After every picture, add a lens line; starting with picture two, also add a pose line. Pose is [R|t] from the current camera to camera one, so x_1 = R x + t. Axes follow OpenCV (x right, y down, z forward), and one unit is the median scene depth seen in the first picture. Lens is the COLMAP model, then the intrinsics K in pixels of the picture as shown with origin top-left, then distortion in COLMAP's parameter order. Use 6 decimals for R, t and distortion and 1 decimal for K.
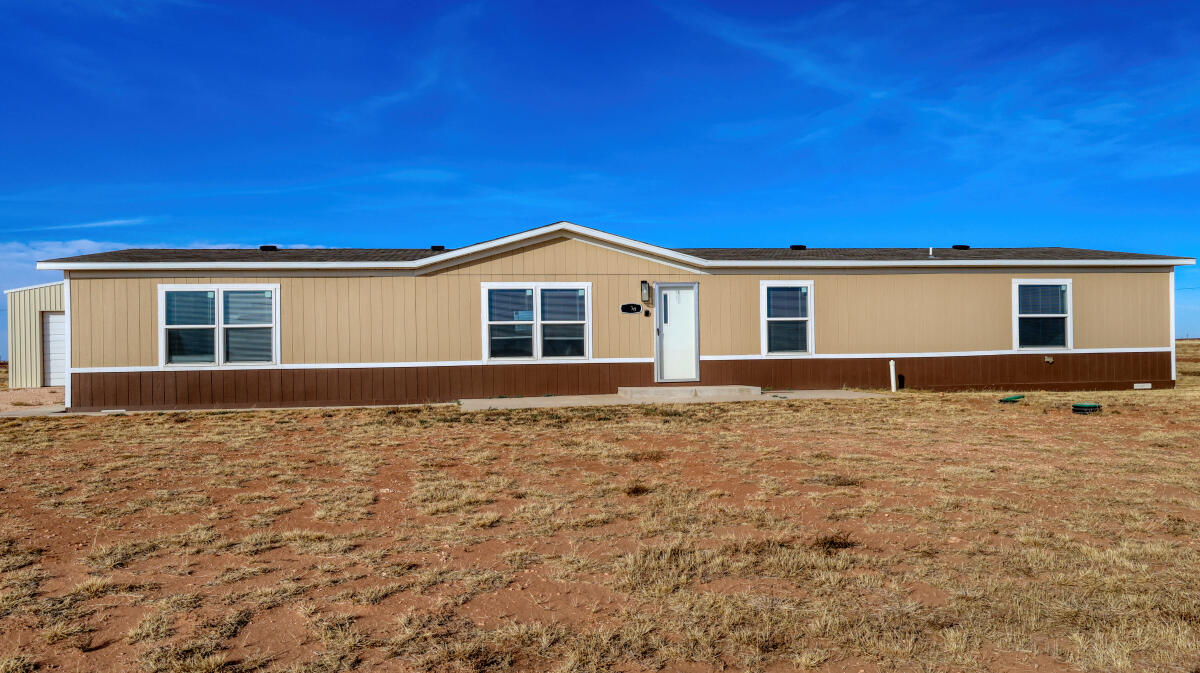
lens RADIAL K [[819.9, 0, 600.9], [0, 819.9, 340.7], [0, 0, 1]] dist [0.022728, 0.000104]
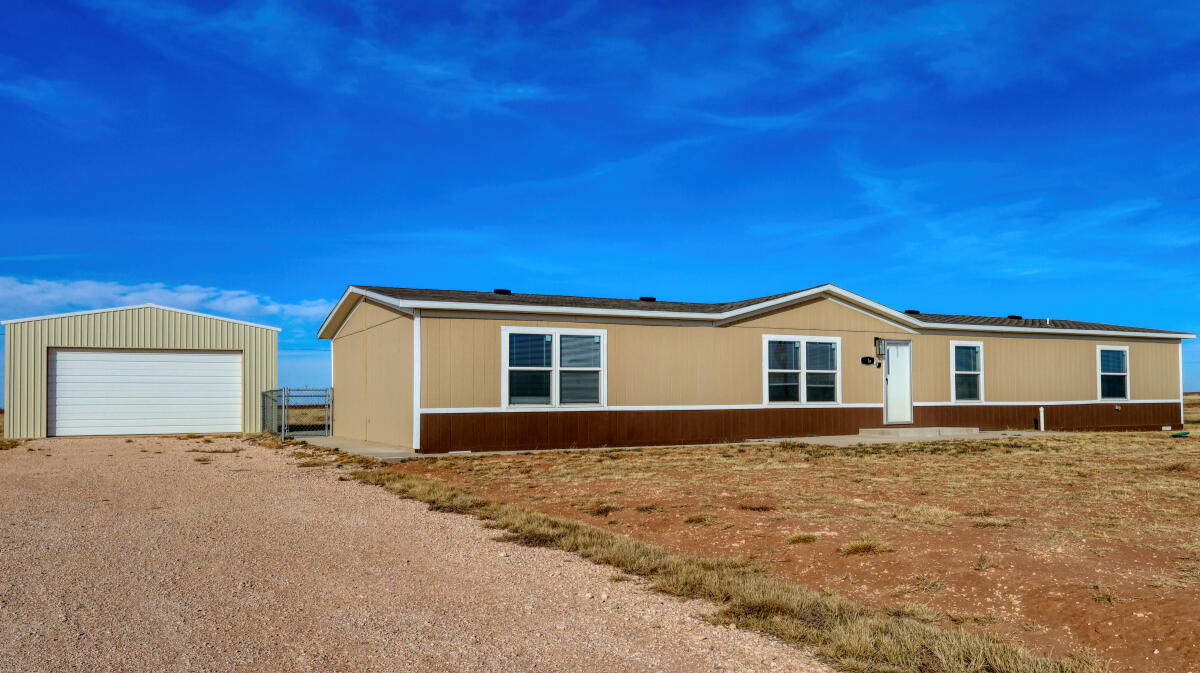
lens RADIAL K [[932.7, 0, 598.5], [0, 932.7, 348.7], [0, 0, 1]] dist [0.049372, 0.003530]
pose [[0.932081, 0.028717, 0.361110, -0.798994], [-0.011891, 0.998741, -0.048732, 0.013003], [-0.362055, 0.041128, 0.931249, -0.101485]]
